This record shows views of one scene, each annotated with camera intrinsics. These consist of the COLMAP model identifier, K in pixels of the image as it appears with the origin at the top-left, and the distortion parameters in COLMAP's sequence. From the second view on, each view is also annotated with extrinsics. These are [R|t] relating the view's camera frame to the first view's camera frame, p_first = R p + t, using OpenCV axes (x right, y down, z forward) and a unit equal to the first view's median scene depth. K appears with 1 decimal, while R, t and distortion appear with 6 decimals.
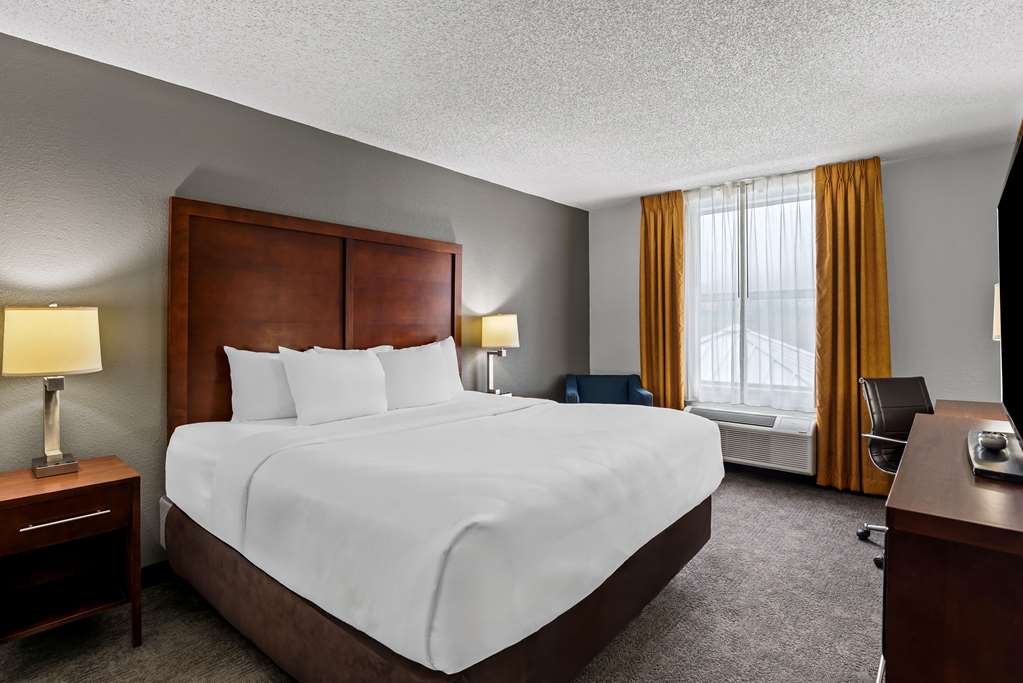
lens RADIAL K [[516.2, 0, 498.4], [0, 516.2, 333.3], [0, 0, 1]] dist [-0.036405, 0.006945]
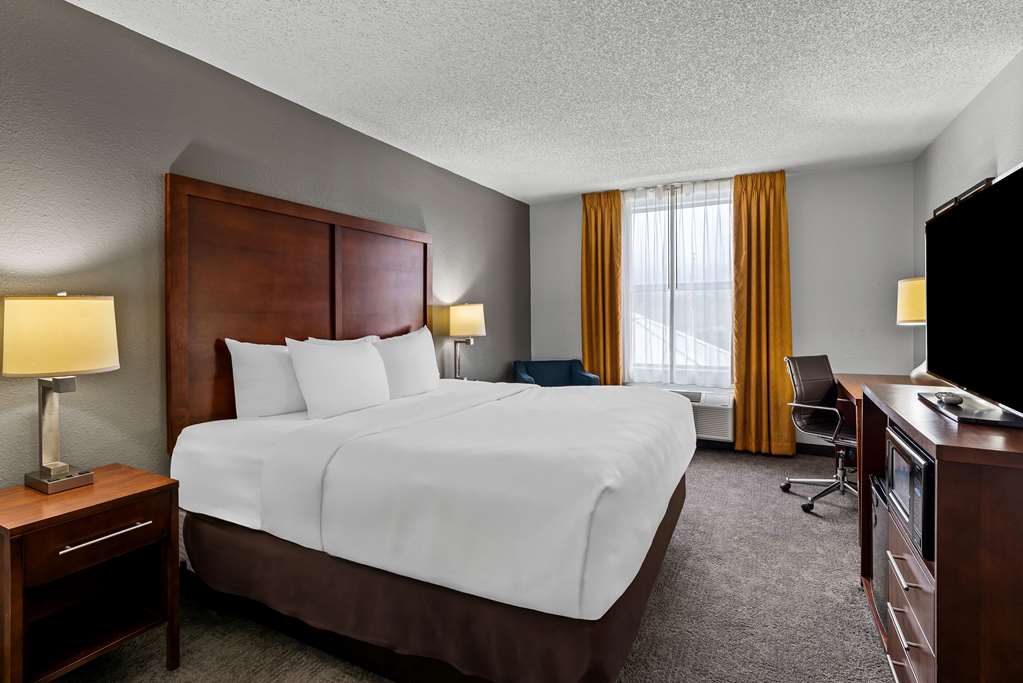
lens RADIAL K [[516.2, 0, 505.8], [0, 516.2, 329.8], [0, 0, 1]] dist [-0.036405, 0.006945]
pose [[0.971082, -0.011522, 0.238469, -0.210466], [0.007722, 0.999828, 0.016861, -0.001959], [-0.238622, -0.014532, 0.971004, -0.015367]]
